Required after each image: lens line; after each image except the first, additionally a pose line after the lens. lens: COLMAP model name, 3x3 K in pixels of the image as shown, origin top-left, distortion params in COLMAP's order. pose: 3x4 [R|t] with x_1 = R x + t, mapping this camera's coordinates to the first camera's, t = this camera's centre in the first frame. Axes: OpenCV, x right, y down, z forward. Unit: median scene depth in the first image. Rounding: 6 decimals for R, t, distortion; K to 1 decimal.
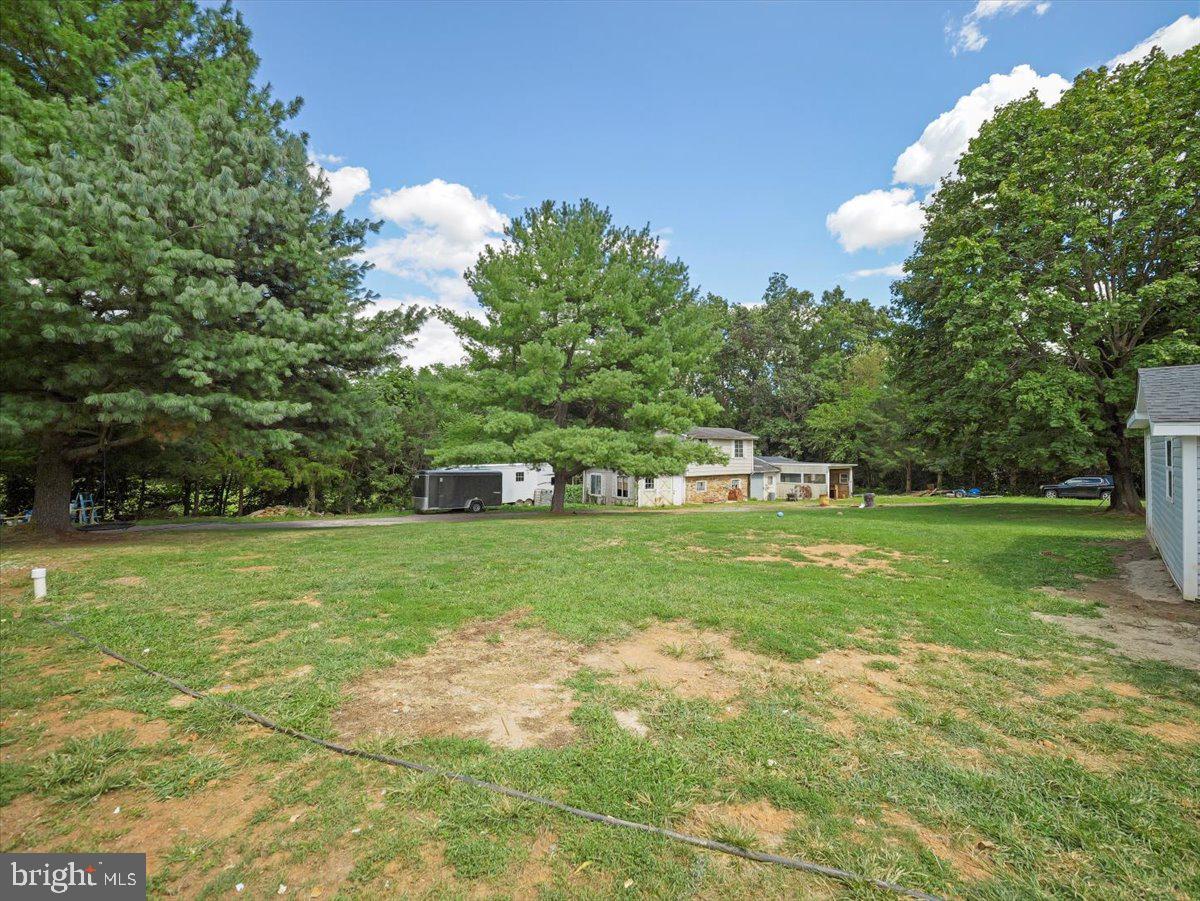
lens RADIAL K [[505.2, 0, 602.8], [0, 505.2, 445.2], [0, 0, 1]] dist [-0.001032, -0.000143]
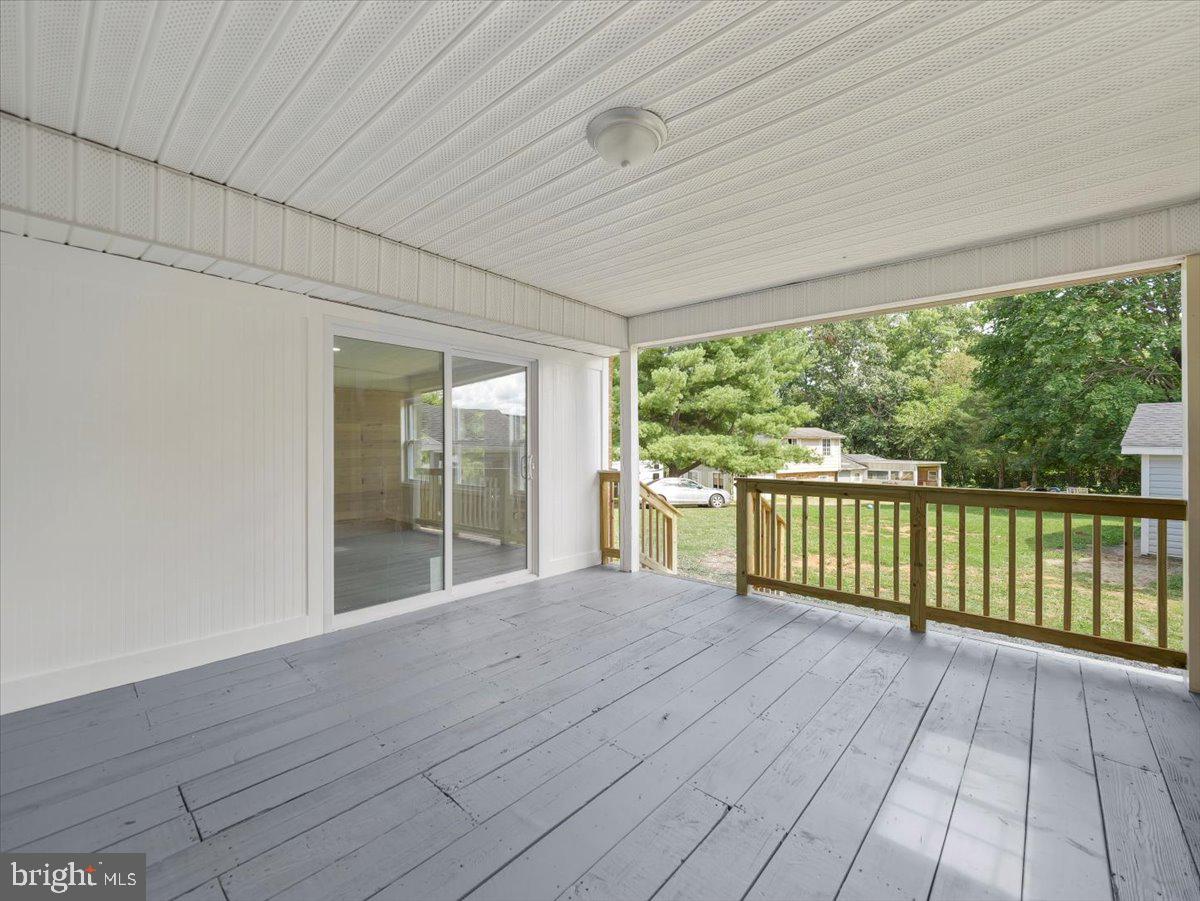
lens RADIAL K [[499.2, 0, 600.0], [0, 499.2, 450.5], [0, 0, 1]] dist [0.001569, 0.000236]
pose [[0.989183, -0.005097, -0.146596, -0.052761], [0.007593, 0.999836, 0.016471, -0.008515], [0.146488, -0.017406, 0.989059, -0.124915]]
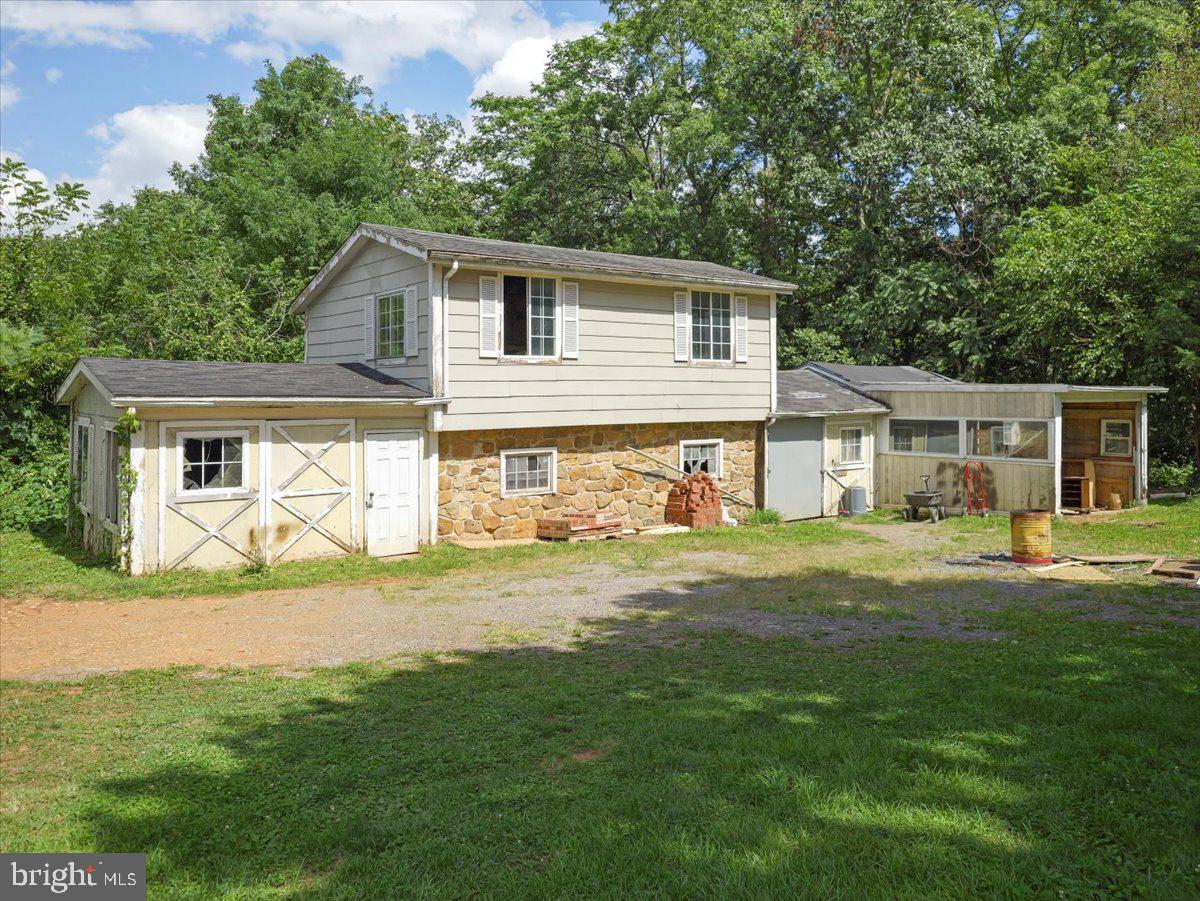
lens RADIAL K [[908.3, 0, 599.2], [0, 908.3, 418.3], [0, 0, 1]] dist [0.003552, 0.003959]
pose [[0.997949, -0.006430, -0.063689, 0.241178], [0.009294, 0.998954, 0.044778, 0.032676], [0.063334, -0.045278, 0.996965, 0.519446]]
